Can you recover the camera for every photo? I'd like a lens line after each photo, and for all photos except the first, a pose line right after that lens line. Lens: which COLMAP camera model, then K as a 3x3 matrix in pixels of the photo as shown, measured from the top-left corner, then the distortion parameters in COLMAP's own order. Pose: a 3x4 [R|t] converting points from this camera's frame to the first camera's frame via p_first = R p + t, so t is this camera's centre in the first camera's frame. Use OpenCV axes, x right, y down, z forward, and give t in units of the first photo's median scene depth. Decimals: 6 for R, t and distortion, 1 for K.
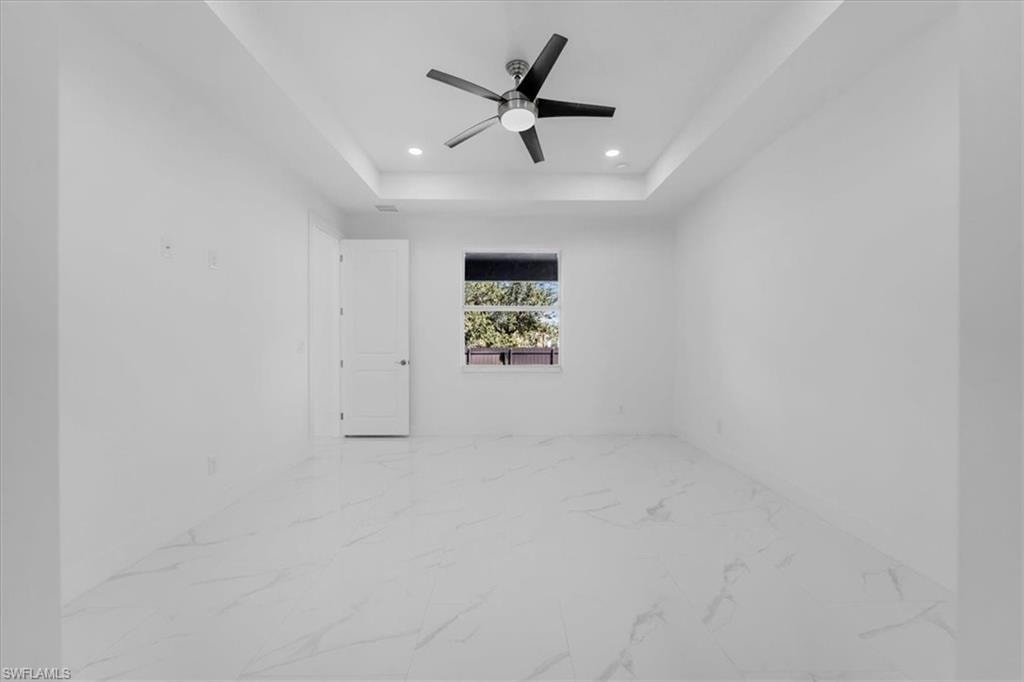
lens RADIAL K [[415.3, 0, 511.9], [0, 415.3, 339.4], [0, 0, 1]] dist [-0.000002, -0.001985]
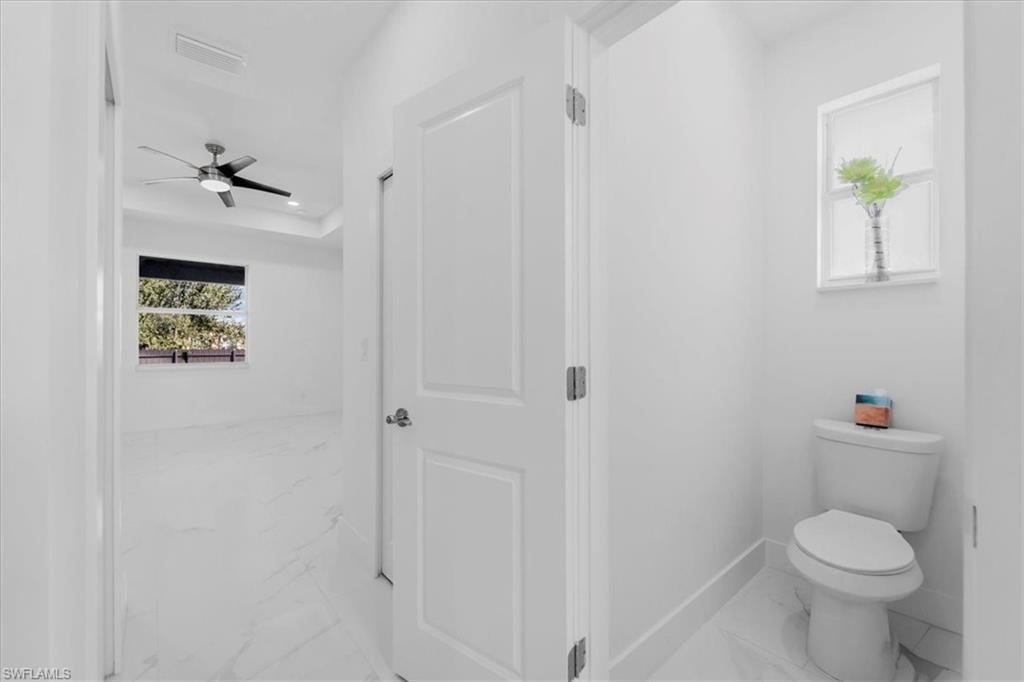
lens RADIAL K [[415.3, 0, 512.6], [0, 415.3, 339.5], [0, 0, 1]] dist [-0.000002, -0.001985]
pose [[0.767834, 0.003486, 0.640639, -0.057381], [-0.001433, 0.999992, -0.003724, 0.002091], [-0.640647, 0.001941, 0.767833, -0.378285]]
